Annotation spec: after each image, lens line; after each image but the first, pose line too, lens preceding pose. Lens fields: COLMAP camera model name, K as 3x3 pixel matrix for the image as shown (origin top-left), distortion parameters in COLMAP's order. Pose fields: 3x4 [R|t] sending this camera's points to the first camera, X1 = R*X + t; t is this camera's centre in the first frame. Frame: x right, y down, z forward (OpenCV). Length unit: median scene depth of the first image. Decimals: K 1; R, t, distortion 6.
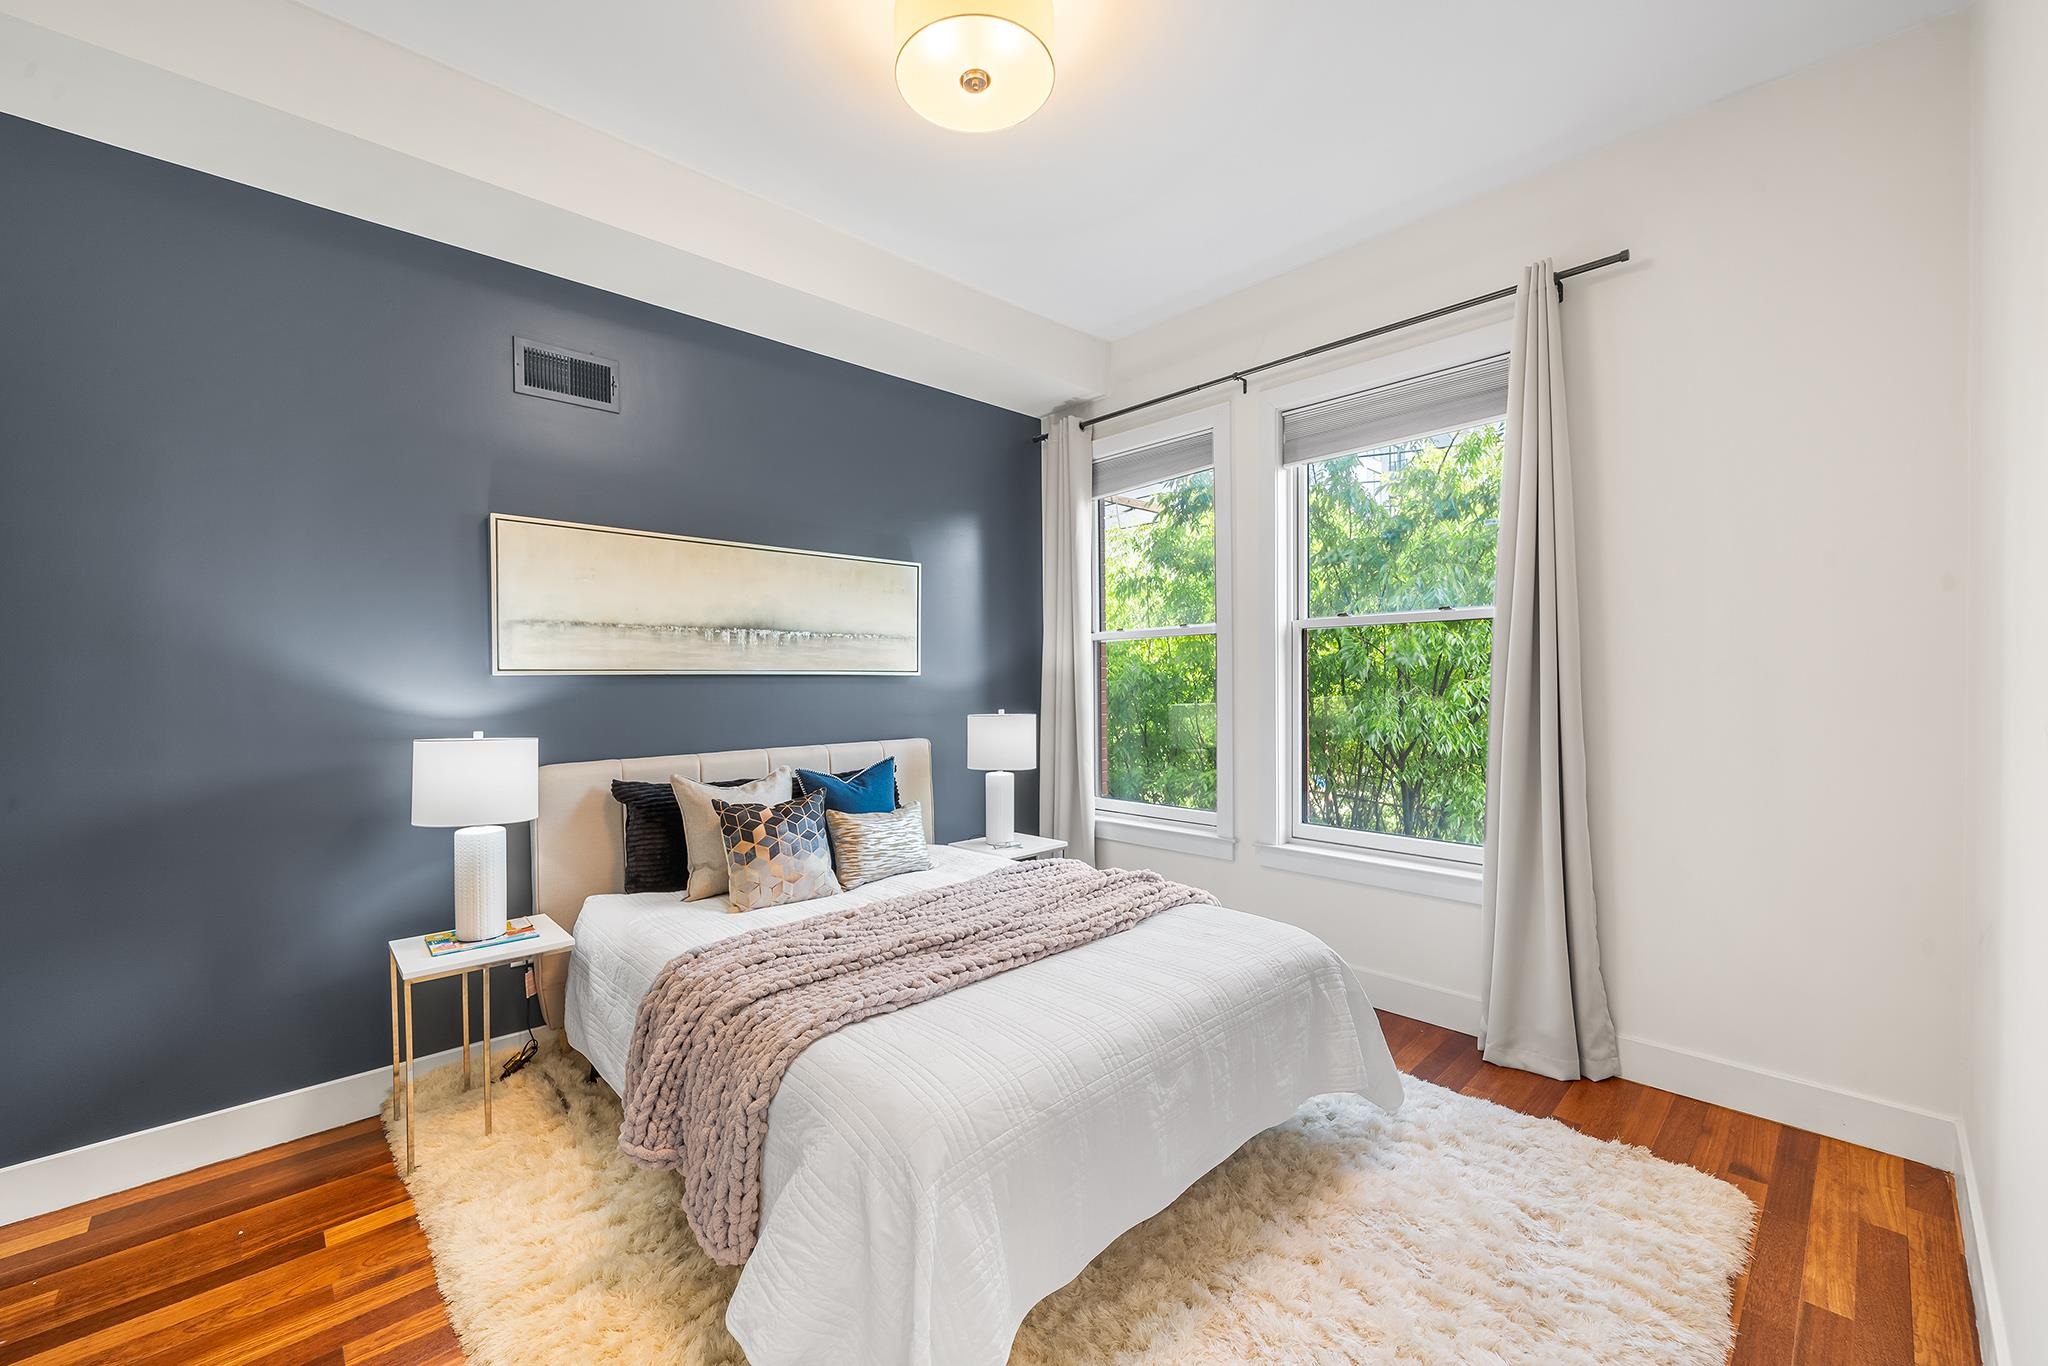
lens RADIAL K [[811.0, 0, 1010.8], [0, 811.0, 690.1], [0, 0, 1]] dist [-0.002606, -0.000537]
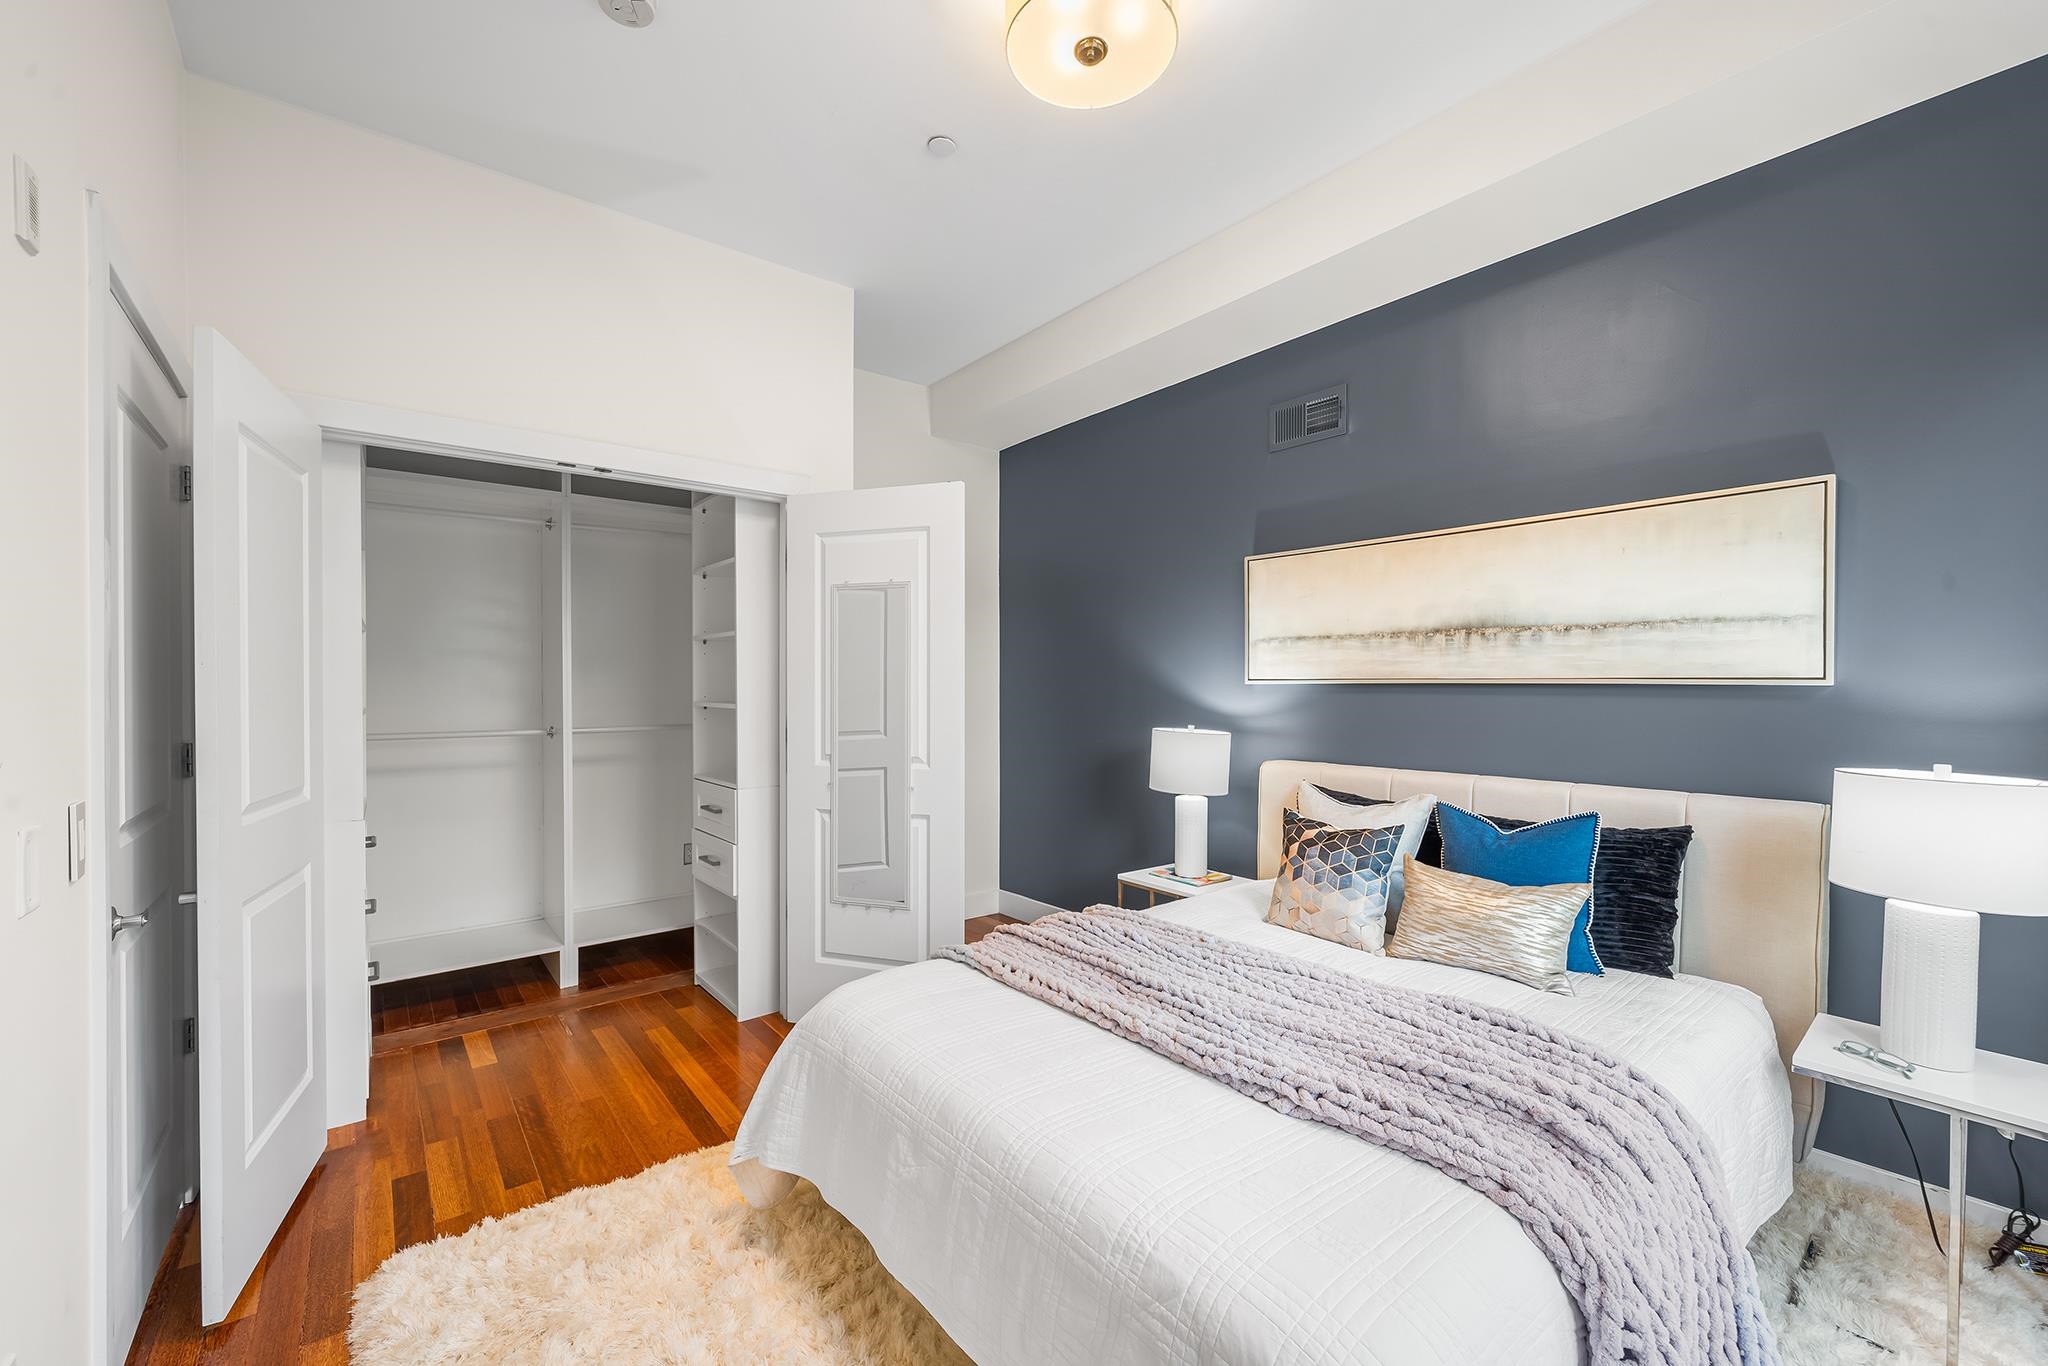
lens RADIAL K [[811.0, 0, 1010.8], [0, 811.0, 690.1], [0, 0, 1]] dist [-0.002606, -0.000537]
pose [[-0.074086, 0.016759, -0.997111, 0.622583], [-0.011948, 0.999772, 0.017692, -0.024750], [0.997180, 0.013224, -0.073868, 0.683468]]
